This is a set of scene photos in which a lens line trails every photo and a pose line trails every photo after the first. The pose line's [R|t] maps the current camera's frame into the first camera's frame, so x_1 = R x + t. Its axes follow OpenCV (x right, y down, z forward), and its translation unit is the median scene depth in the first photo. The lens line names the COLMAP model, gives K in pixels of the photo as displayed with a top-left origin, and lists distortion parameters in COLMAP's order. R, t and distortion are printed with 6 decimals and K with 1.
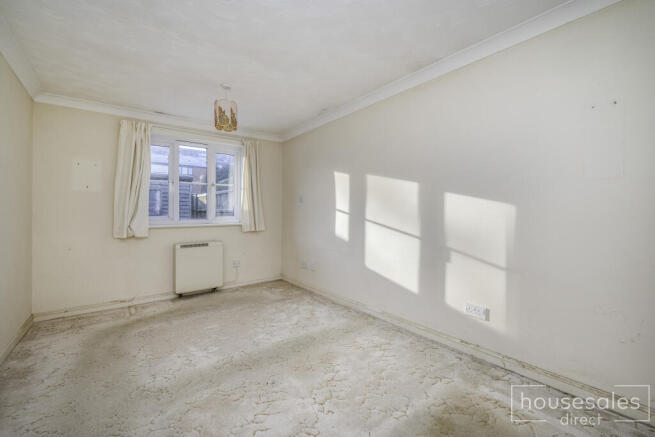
lens RADIAL K [[271.5, 0, 325.8], [0, 271.5, 216.2], [0, 0, 1]] dist [-0.003003, -0.000480]
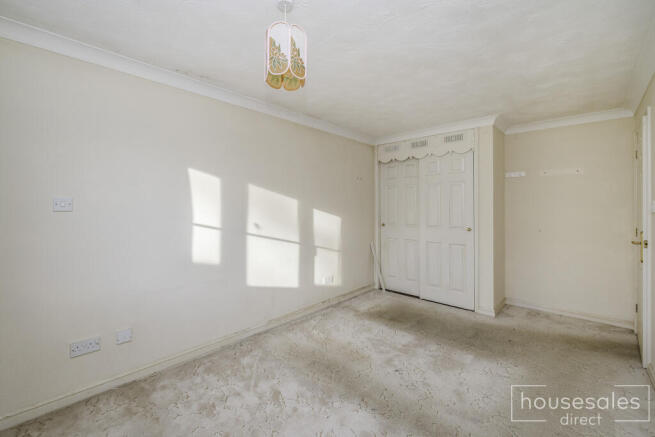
lens RADIAL K [[271.5, 0, 325.6], [0, 271.5, 213.5], [0, 0, 1]] dist [-0.003003, -0.000480]
pose [[-0.139201, -0.006807, 0.990241, -0.901324], [0.021138, 0.999728, 0.009844, -0.067092], [-0.990039, 0.022302, -0.139019, 0.993829]]
